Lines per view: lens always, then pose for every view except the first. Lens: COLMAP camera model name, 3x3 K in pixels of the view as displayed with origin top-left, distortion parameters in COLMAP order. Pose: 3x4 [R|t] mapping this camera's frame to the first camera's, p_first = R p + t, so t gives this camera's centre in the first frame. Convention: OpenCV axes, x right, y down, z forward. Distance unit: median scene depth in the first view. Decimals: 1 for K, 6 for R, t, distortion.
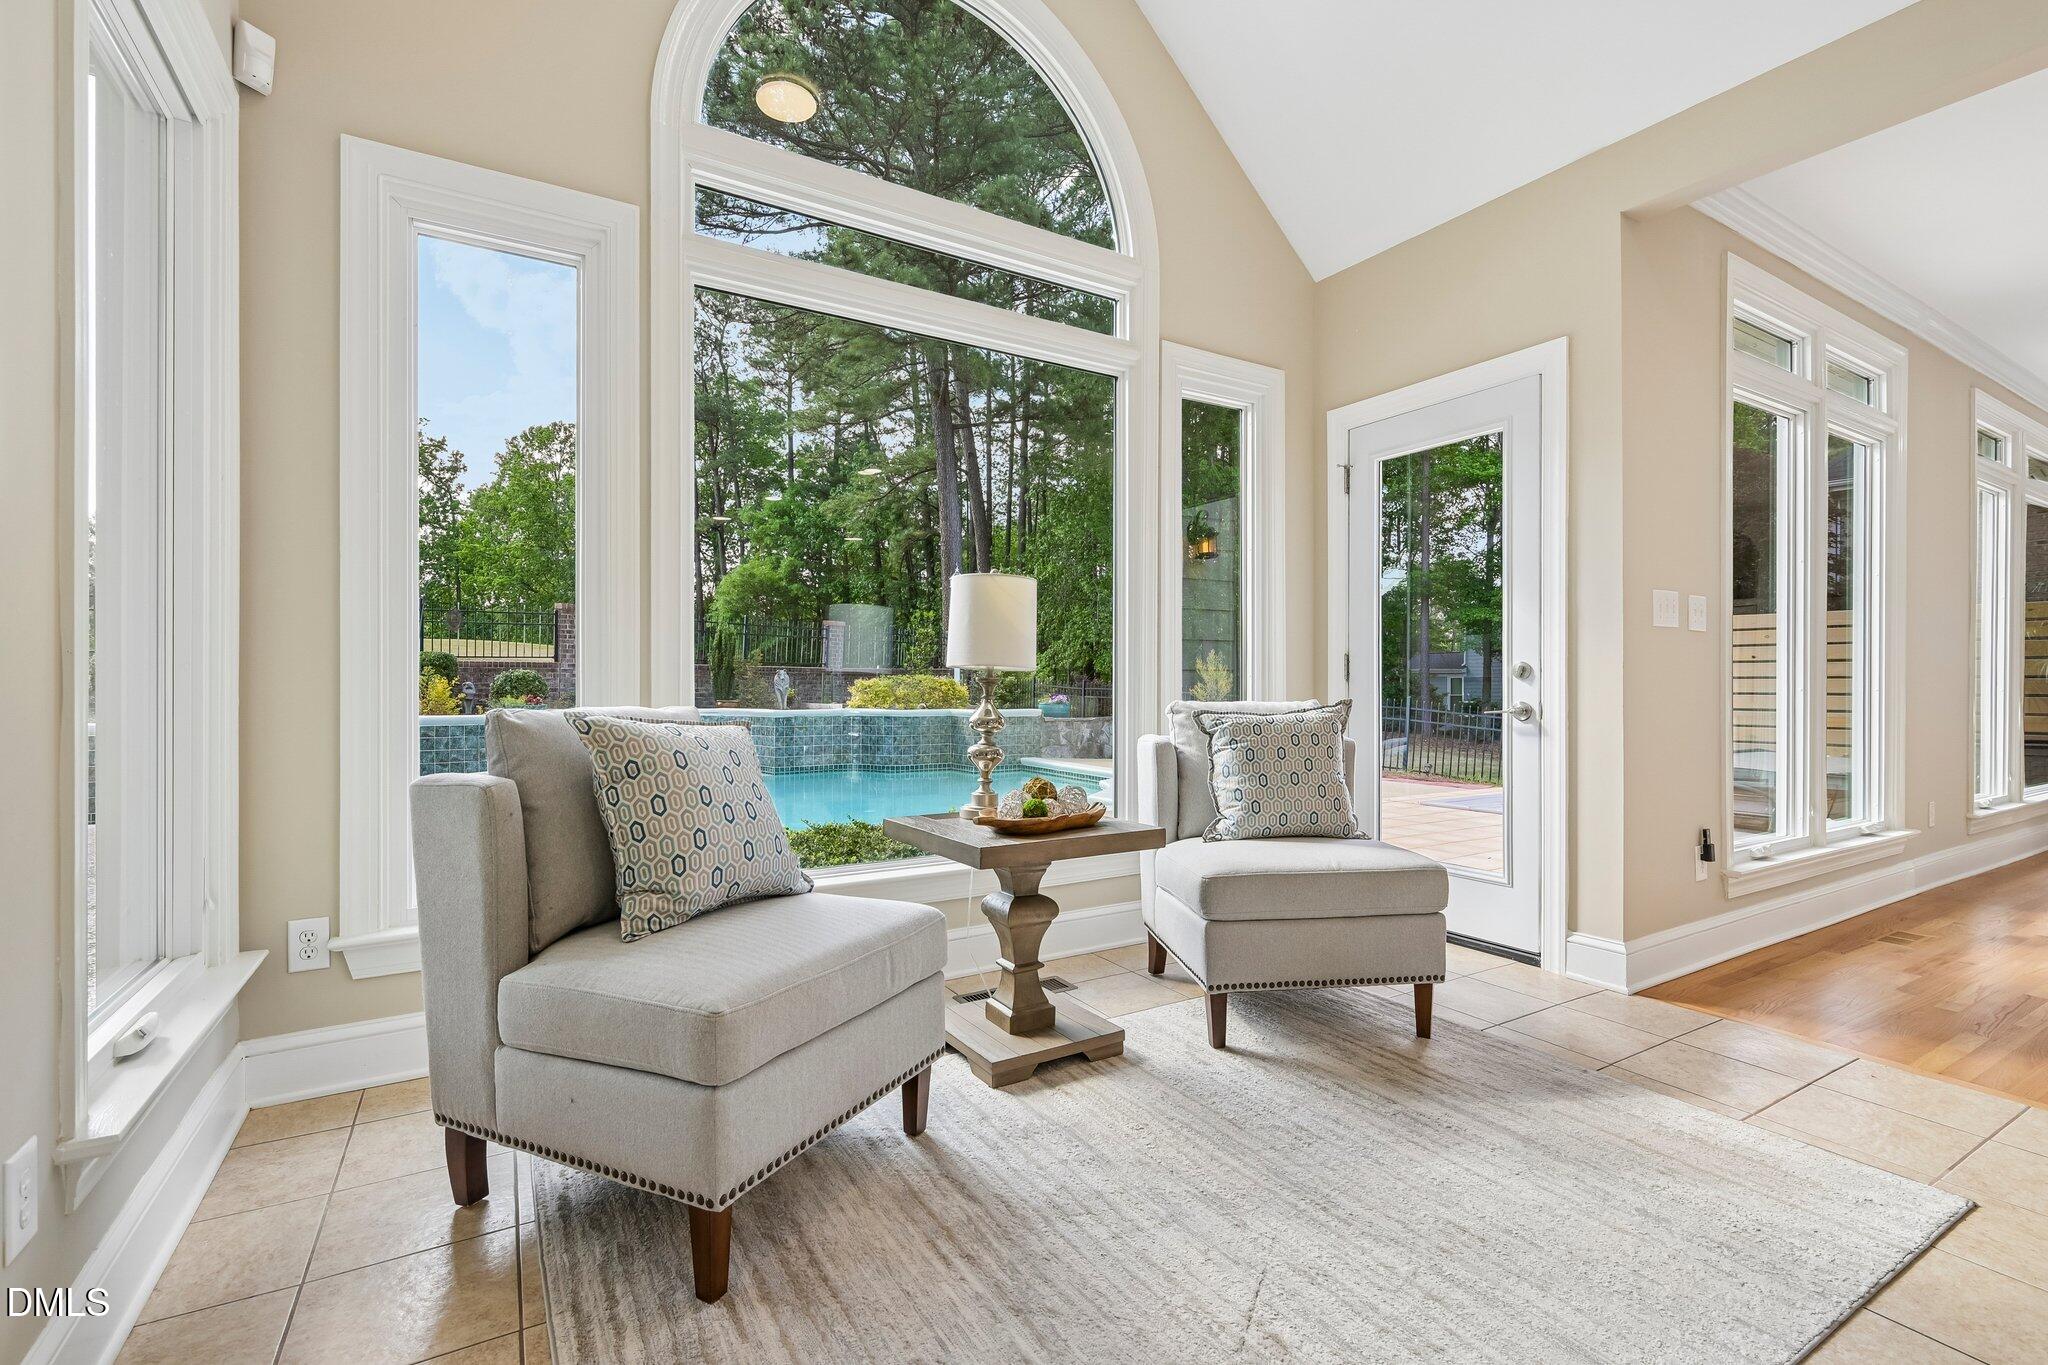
lens RADIAL K [[911.6, 0, 1035.3], [0, 911.6, 687.8], [0, 0, 1]] dist [-0.005550, 0.000269]
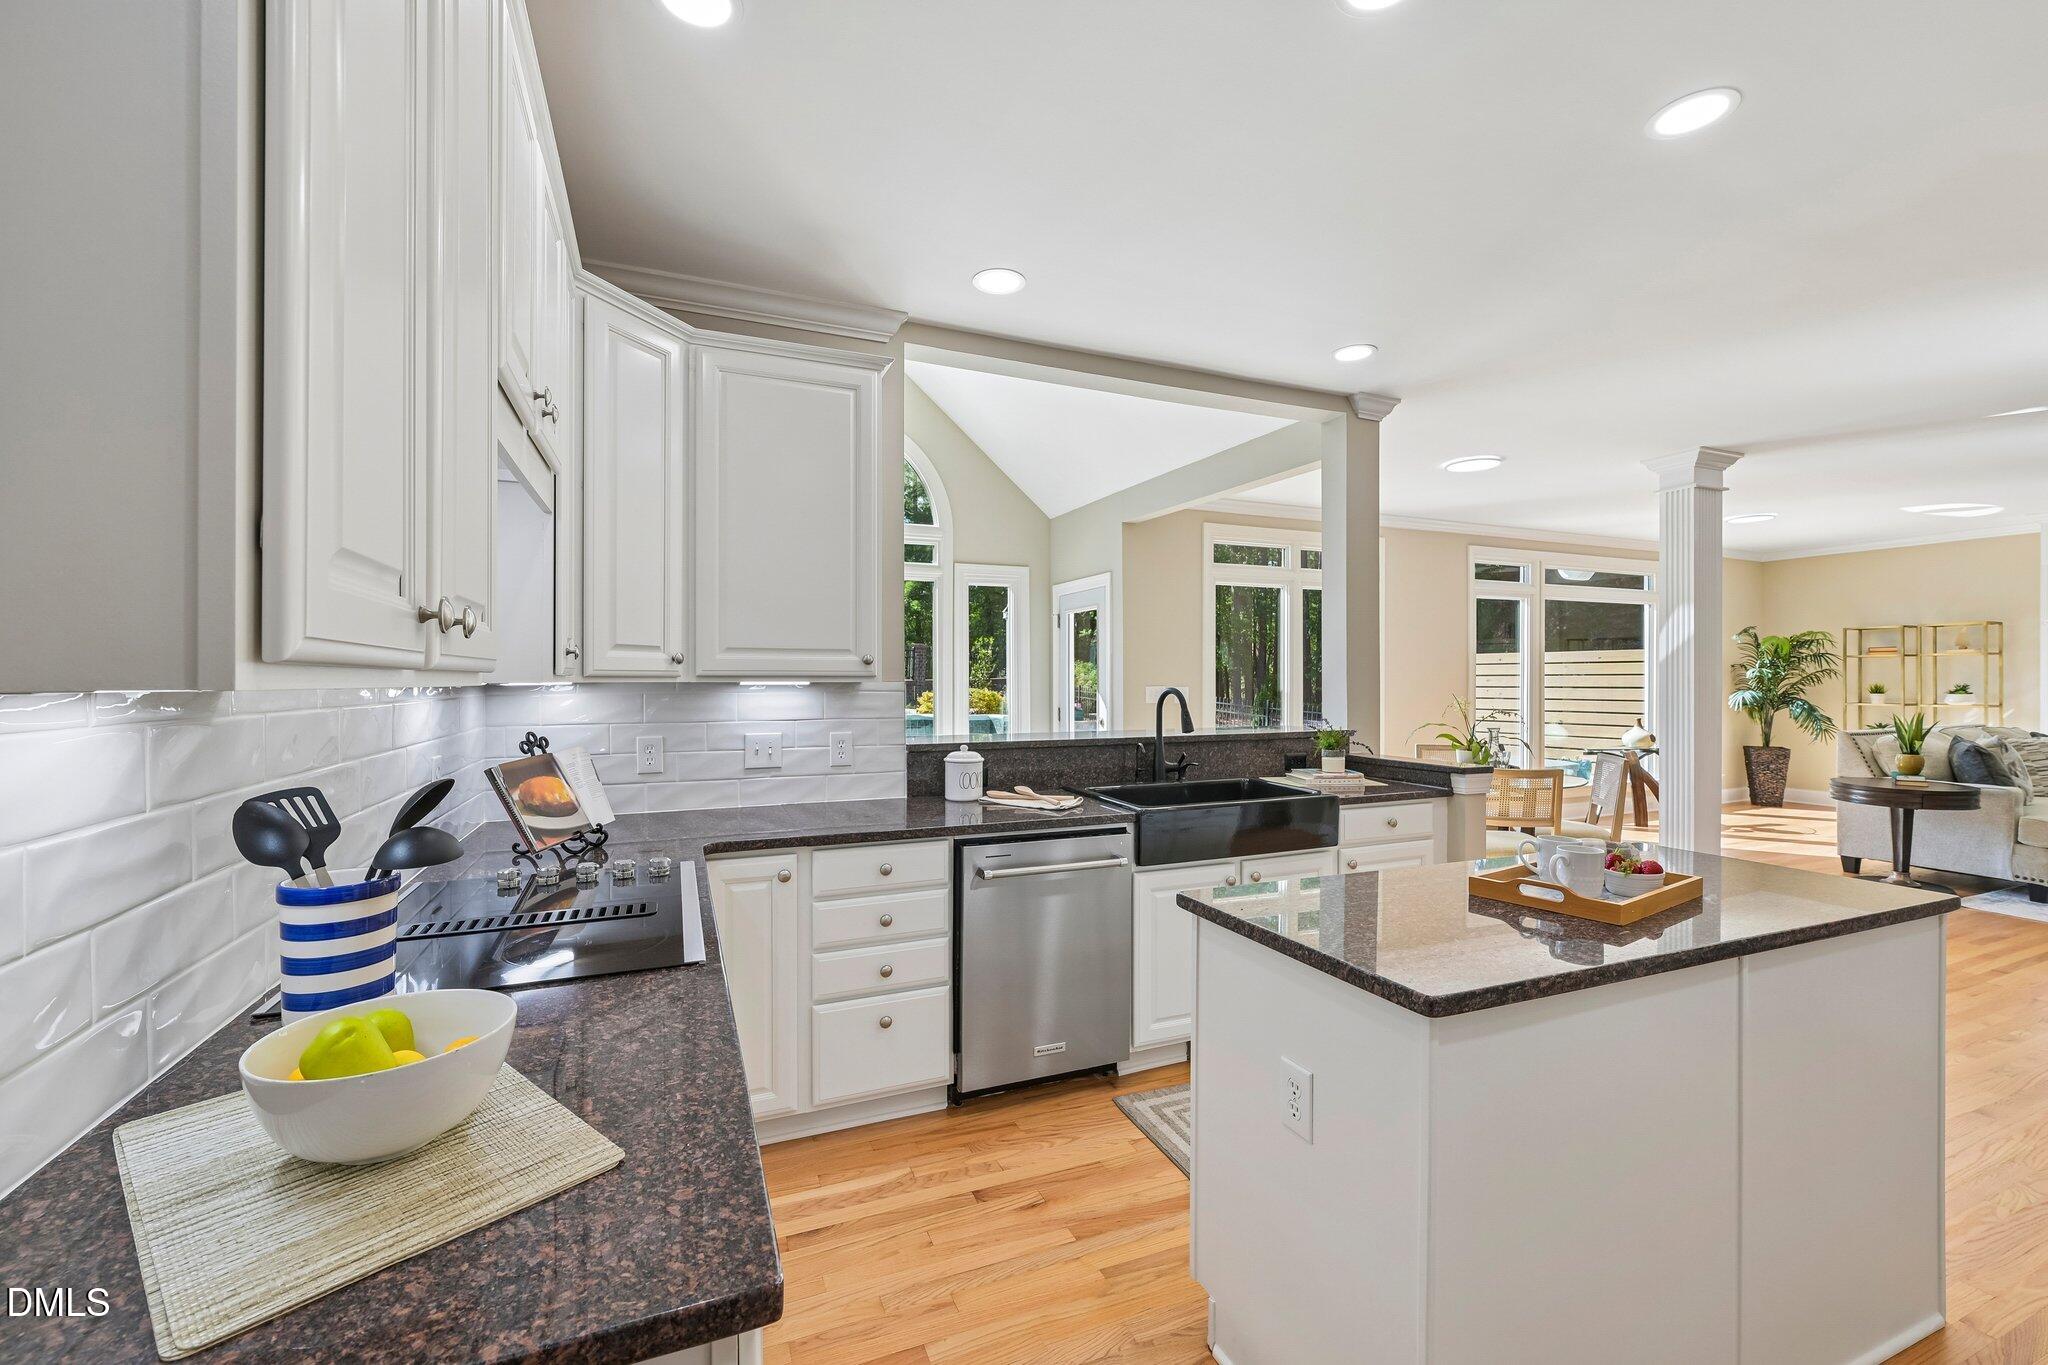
lens RADIAL K [[832.1, 0, 1021.6], [0, 832.1, 678.8], [0, 0, 1]] dist [-0.008149, -0.000449]
pose [[0.989356, -0.004549, -0.145441, 0.528376], [0.003857, 0.999980, -0.005042, -0.092784], [0.145461, 0.004427, 0.989354, -0.832214]]
